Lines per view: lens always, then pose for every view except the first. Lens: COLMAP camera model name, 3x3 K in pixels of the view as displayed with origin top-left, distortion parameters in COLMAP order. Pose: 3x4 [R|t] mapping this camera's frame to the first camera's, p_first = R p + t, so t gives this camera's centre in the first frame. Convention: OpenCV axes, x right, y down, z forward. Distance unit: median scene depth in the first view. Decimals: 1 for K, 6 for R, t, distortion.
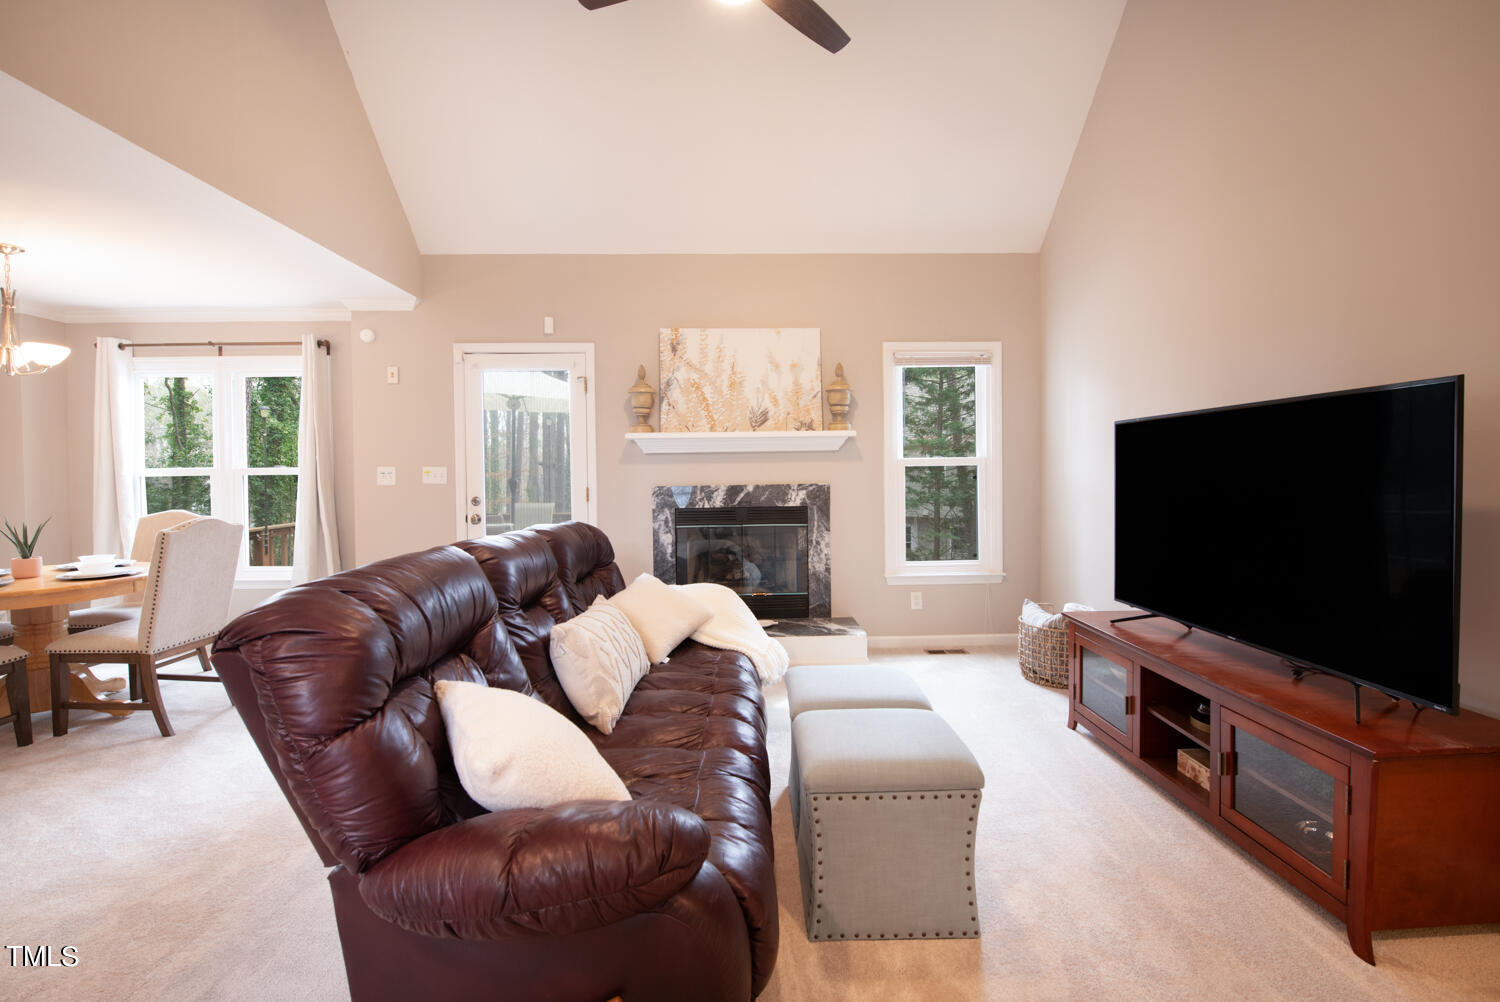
lens RADIAL K [[653.0, 0, 760.9], [0, 653.0, 489.5], [0, 0, 1]] dist [-0.012684, -0.000244]
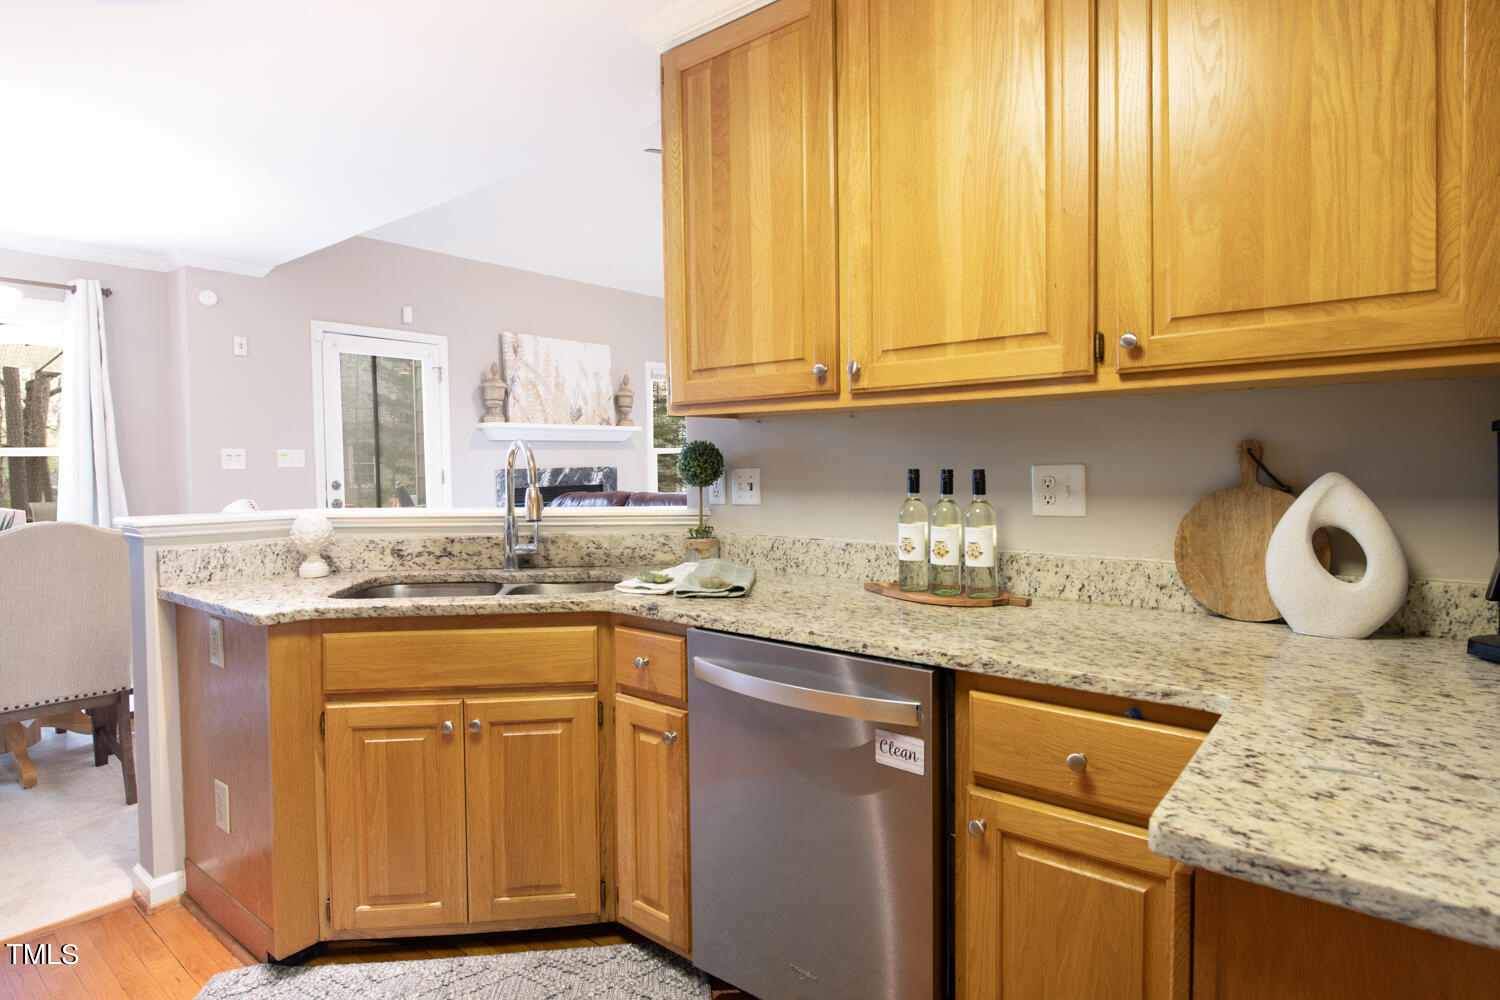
lens RADIAL K [[805.4, 0, 753.9], [0, 805.4, 496.3], [0, 0, 1]] dist [-0.004850, -0.000862]
pose [[0.657643, -0.029493, 0.752752, -0.928656], [0.022618, 0.999556, 0.019403, 0.024923], [-0.752990, 0.004266, 0.658018, -0.256615]]
